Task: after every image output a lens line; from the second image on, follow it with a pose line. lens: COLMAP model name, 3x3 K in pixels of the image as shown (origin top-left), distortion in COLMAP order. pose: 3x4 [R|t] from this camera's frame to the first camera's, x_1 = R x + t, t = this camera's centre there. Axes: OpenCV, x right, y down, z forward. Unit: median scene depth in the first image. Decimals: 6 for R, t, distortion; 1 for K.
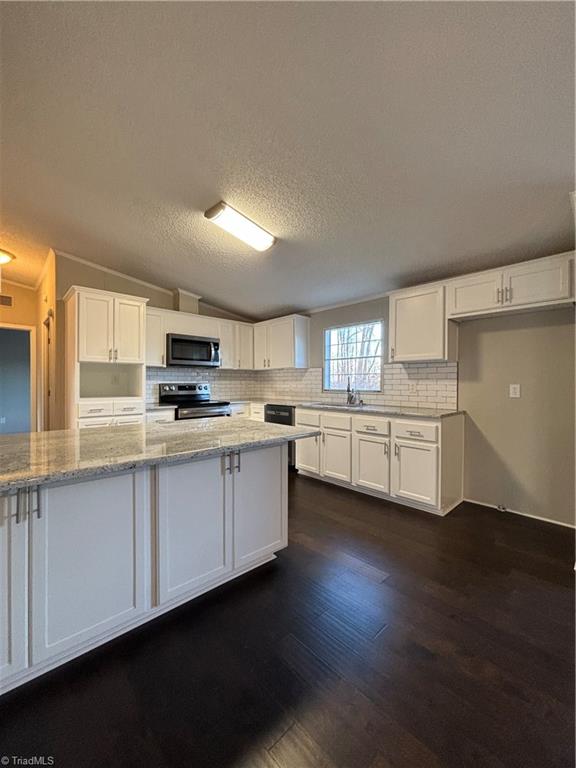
lens RADIAL K [[311.0, 0, 288.0], [0, 311.0, 384.0], [0, 0, 1]] dist [-0.000529, -0.000061]
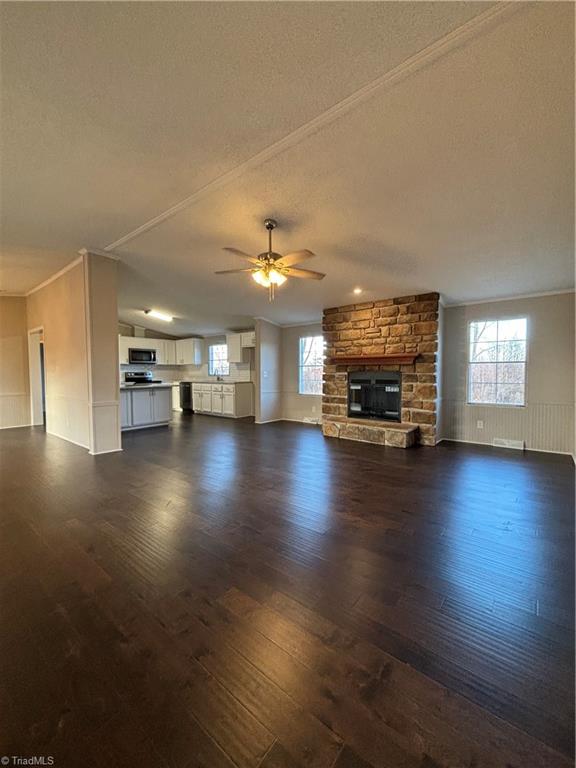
lens RADIAL K [[292.9, 0, 288.0], [0, 292.9, 384.0], [0, 0, 1]] dist [-0.000179, -0.000013]
pose [[0.987932, -0.011846, 0.154433, 0.370050], [0.005530, 0.999133, 0.041263, 0.003954], [-0.154788, -0.039911, 0.987141, -1.145857]]
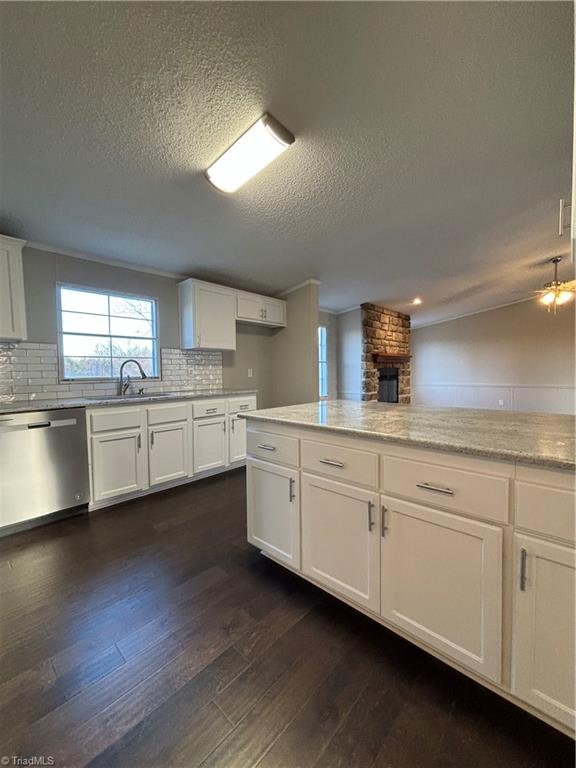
lens RADIAL K [[311.0, 0, 288.0], [0, 311.0, 384.0], [0, 0, 1]] dist [-0.000529, -0.000061]
pose [[-0.063055, -0.052500, 0.996628, -0.614253], [0.006518, 0.998572, 0.053015, -0.002948], [-0.997989, 0.009839, -0.062623, 0.635458]]
